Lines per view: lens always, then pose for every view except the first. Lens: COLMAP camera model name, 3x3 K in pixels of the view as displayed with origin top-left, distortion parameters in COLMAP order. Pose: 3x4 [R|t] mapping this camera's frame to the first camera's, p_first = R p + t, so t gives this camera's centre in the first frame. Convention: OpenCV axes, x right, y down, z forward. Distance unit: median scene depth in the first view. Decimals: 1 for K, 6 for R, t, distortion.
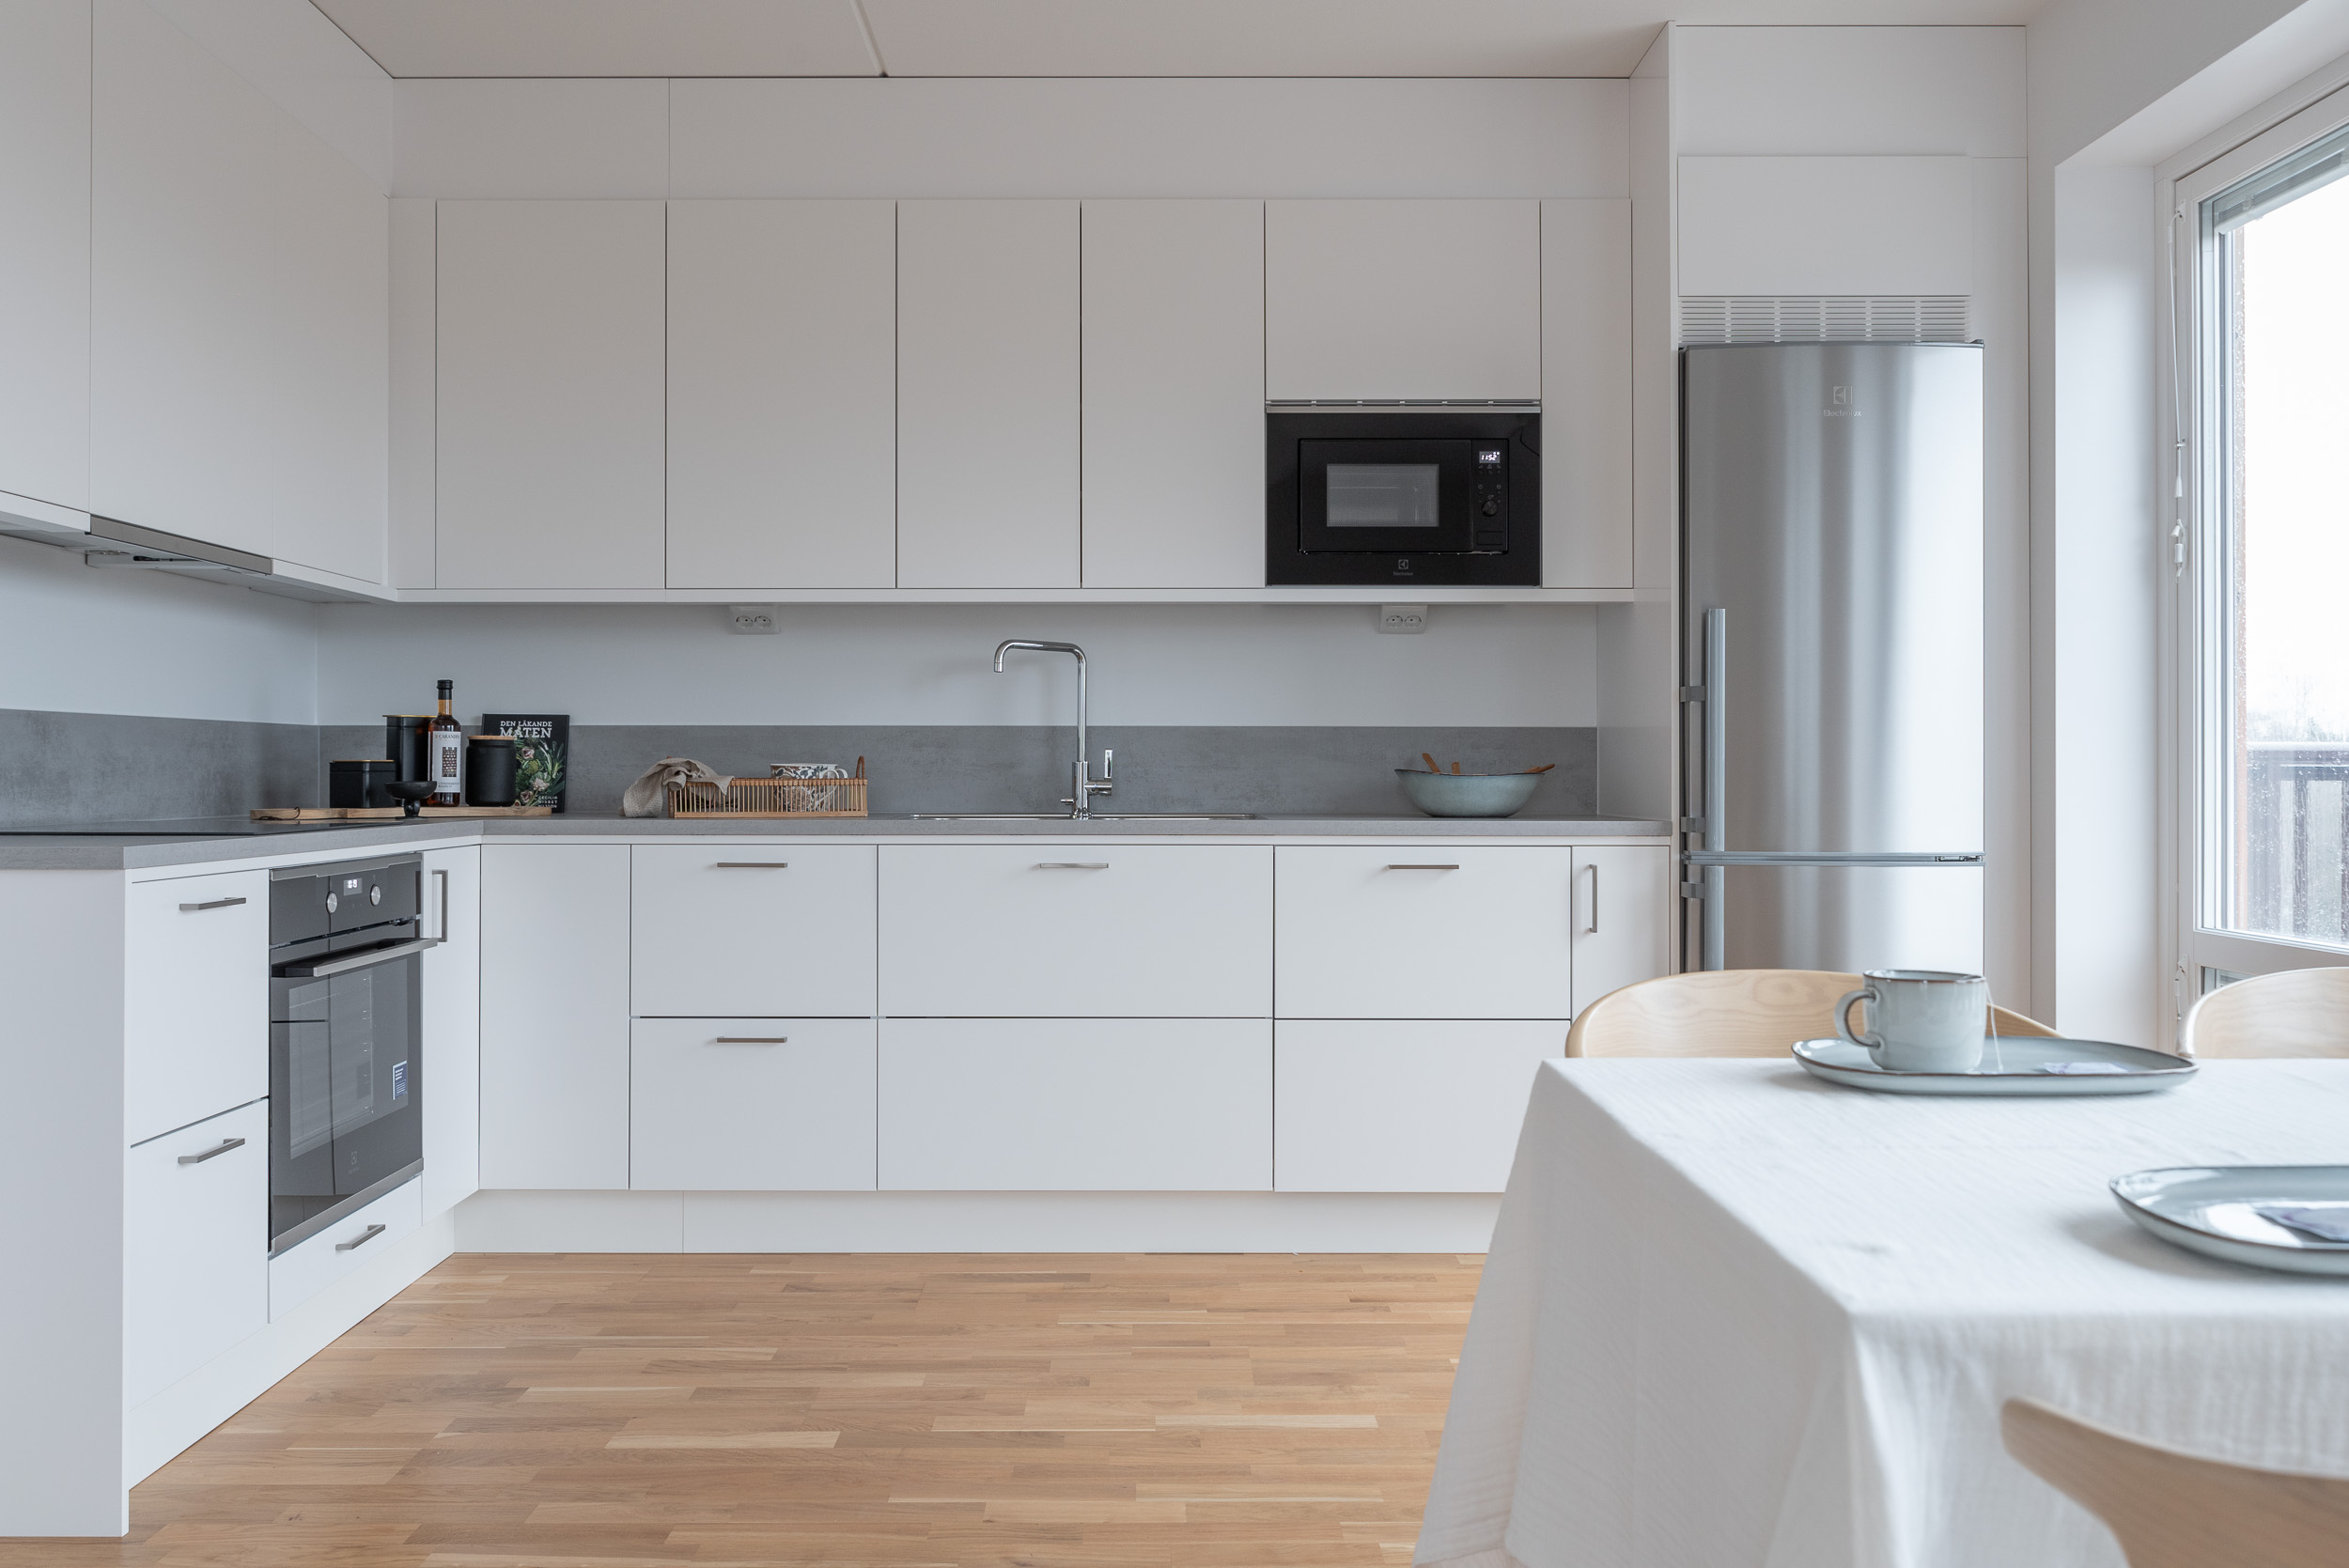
lens RADIAL K [[1827.8, 0, 1162.3], [0, 1827.8, 764.6], [0, 0, 1]] dist [-0.001402, 0.000634]
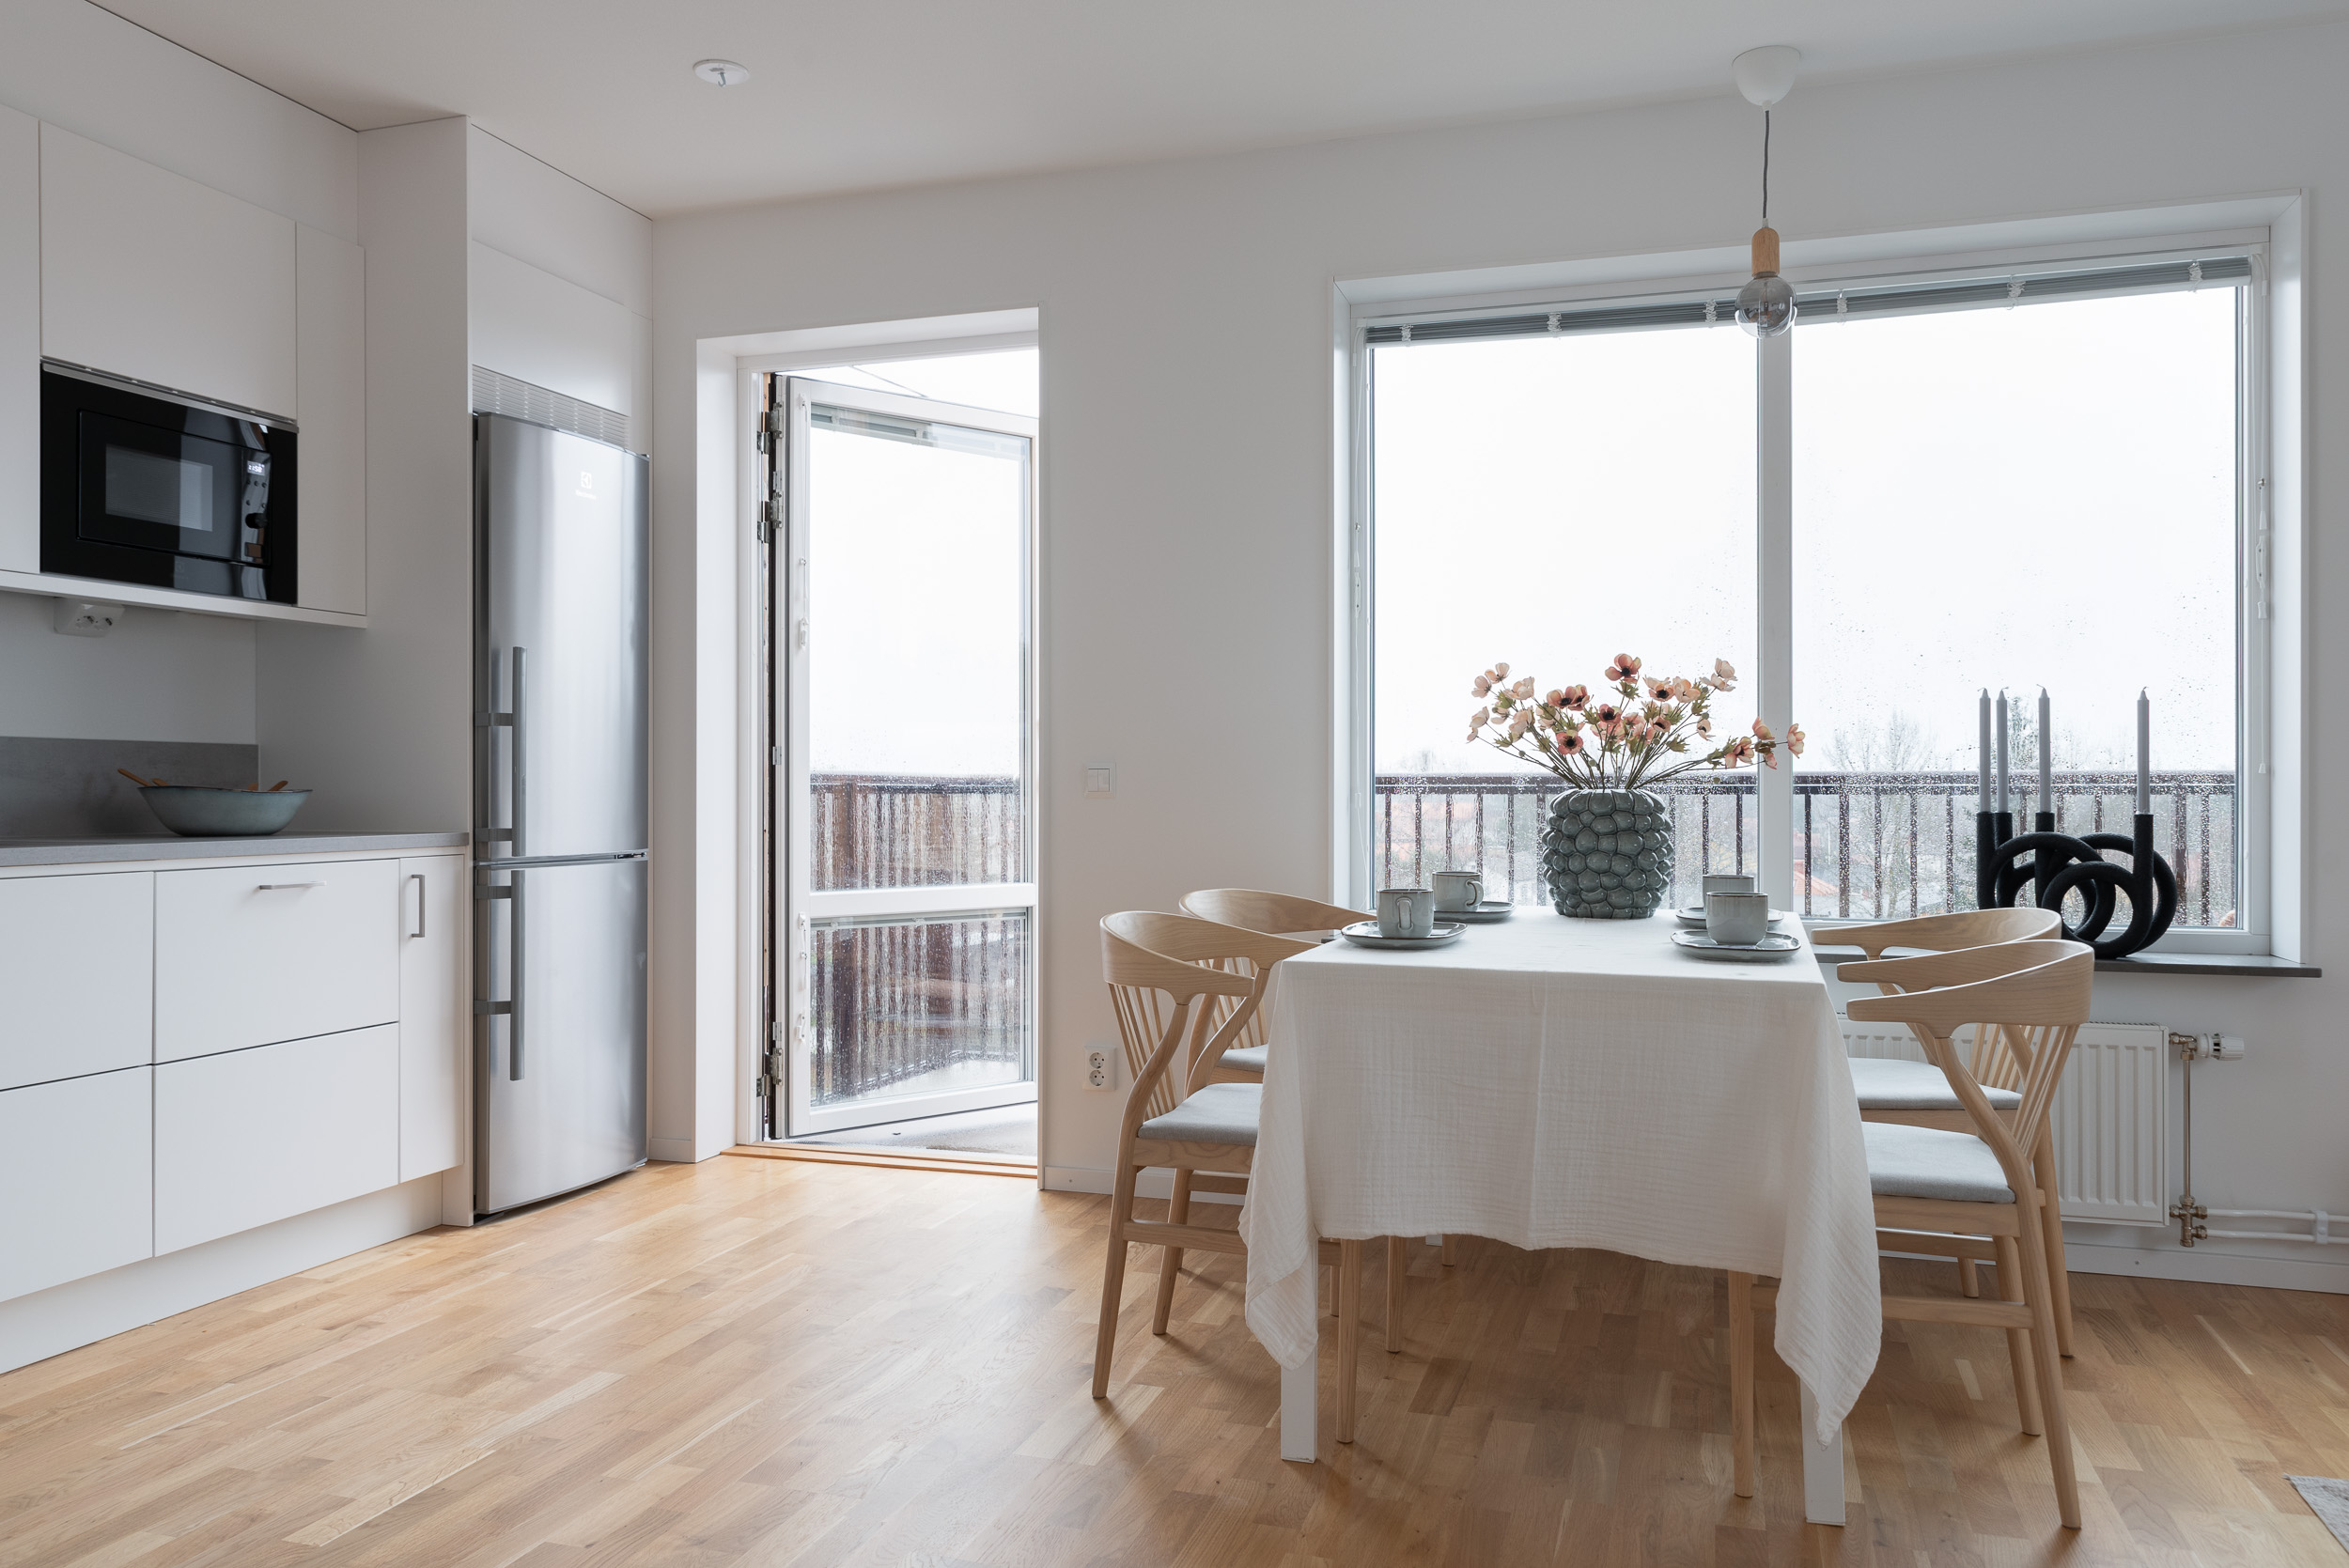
lens RADIAL K [[1654.2, 0, 1182.1], [0, 1654.2, 789.6], [0, 0, 1]] dist [-0.013080, -0.002437]
pose [[0.310059, -0.002097, 0.950715, -0.521784], [-0.003549, 0.999988, 0.003364, -0.000199], [-0.950711, -0.004417, 0.310048, 0.258692]]
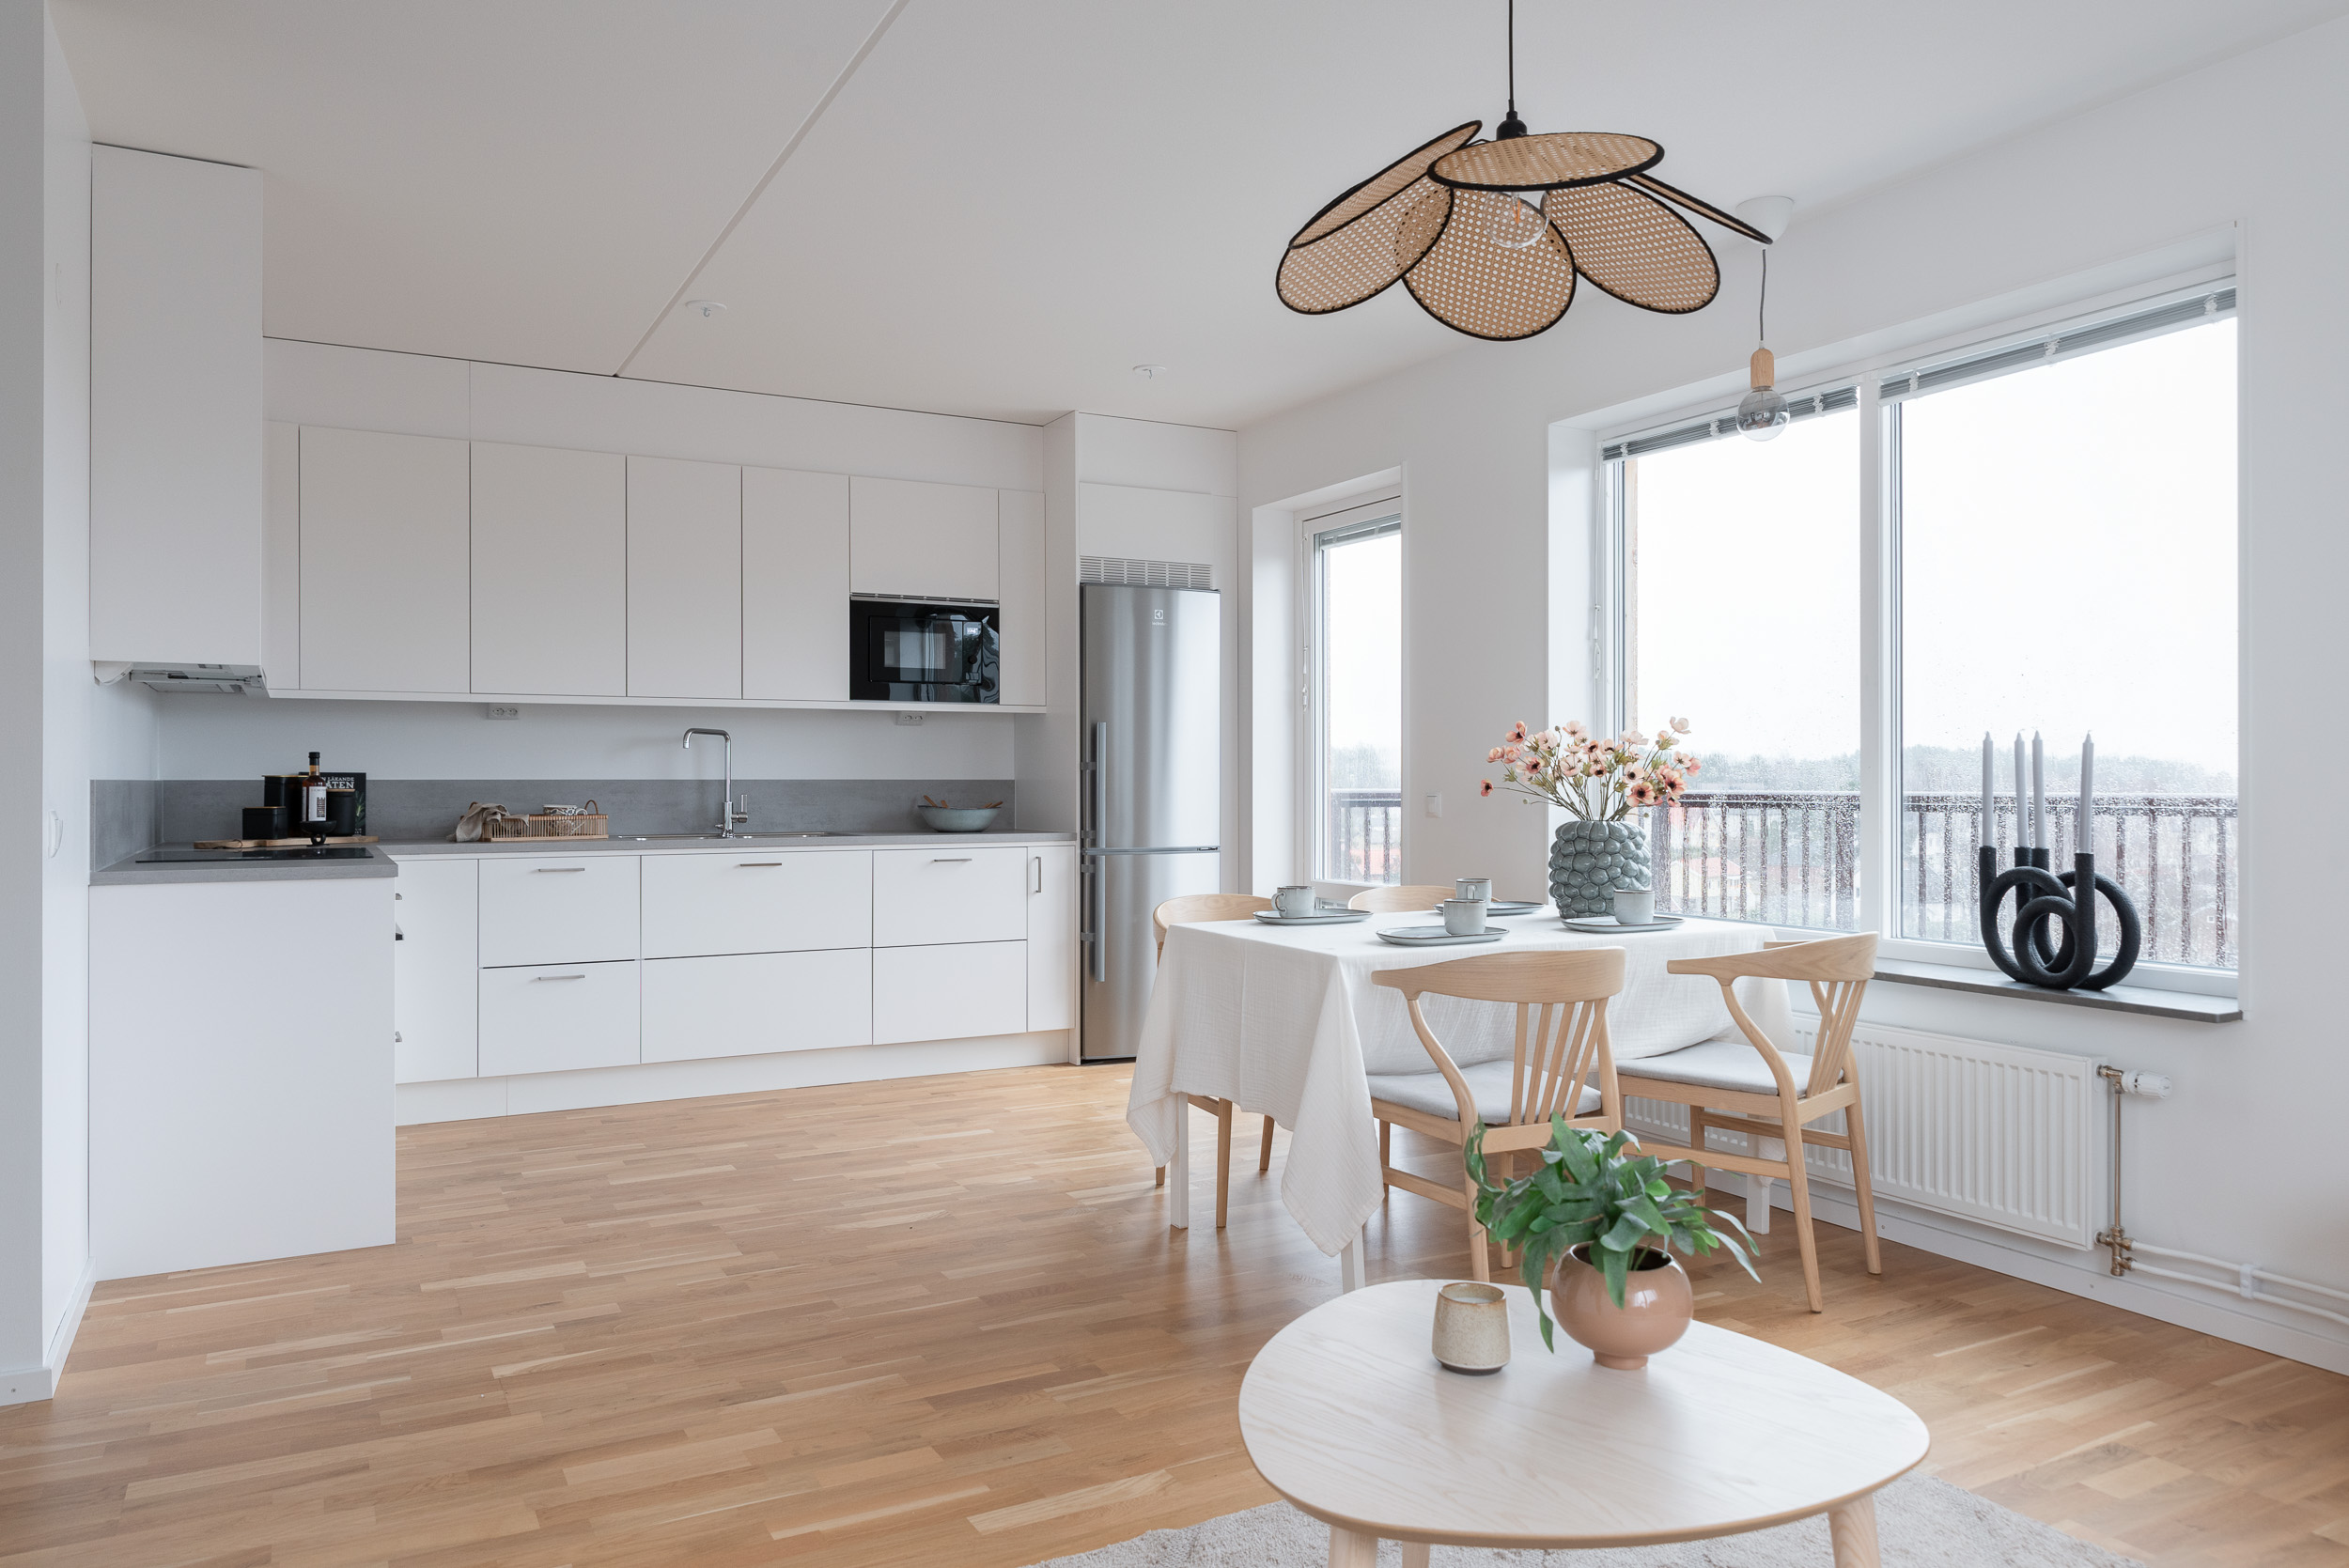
lens RADIAL K [[1571.0, 0, 1171.1], [0, 1571.0, 784.7], [0, 0, 1]] dist [-0.005528, -0.008842]
pose [[0.880720, -0.003467, 0.473625, -0.389298], [-0.000140, 0.999971, 0.007580, -0.029965], [-0.473638, -0.006742, 0.880694, -0.462881]]
